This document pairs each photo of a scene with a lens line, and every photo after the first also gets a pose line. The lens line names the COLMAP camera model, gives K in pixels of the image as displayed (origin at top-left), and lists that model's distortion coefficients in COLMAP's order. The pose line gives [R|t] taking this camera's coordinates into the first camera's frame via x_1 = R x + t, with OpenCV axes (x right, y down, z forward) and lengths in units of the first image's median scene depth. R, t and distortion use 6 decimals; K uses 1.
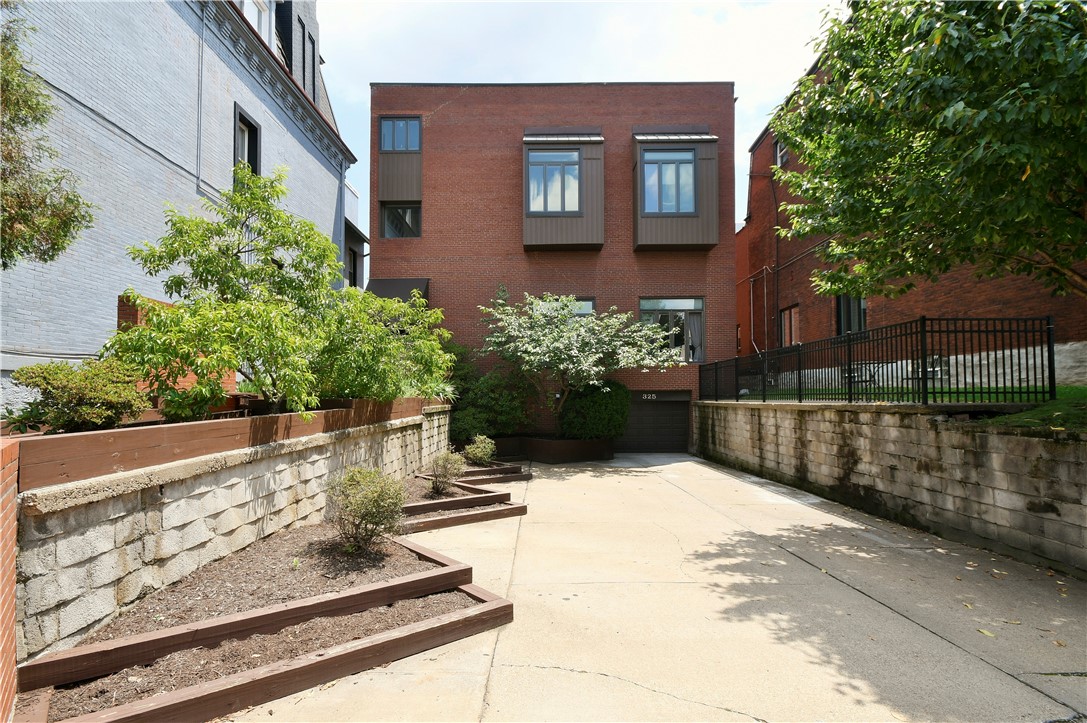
lens RADIAL K [[517.2, 0, 544.1], [0, 517.2, 366.7], [0, 0, 1]] dist [0.002826, -0.000007]
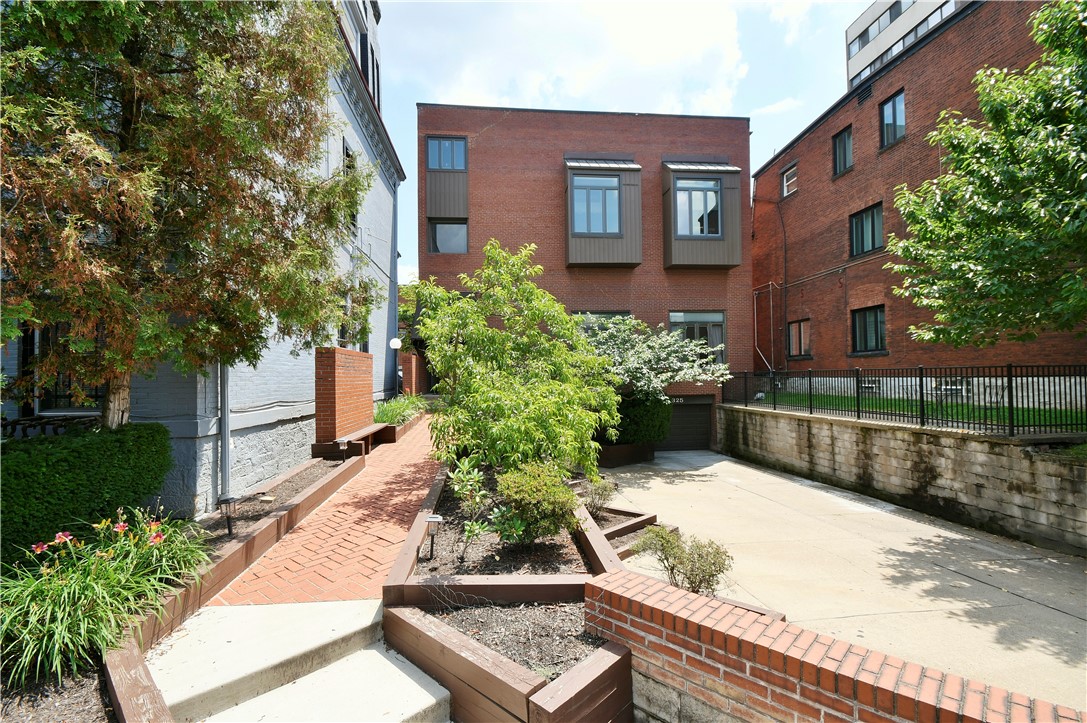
lens RADIAL K [[488.1, 0, 551.5], [0, 488.1, 357.1], [0, 0, 1]] dist [0.012752, -0.014832]
pose [[0.994201, -0.006239, 0.107355, -0.230840], [0.004803, 0.999896, 0.013624, -0.065710], [-0.107429, -0.013029, 0.994127, -0.015681]]
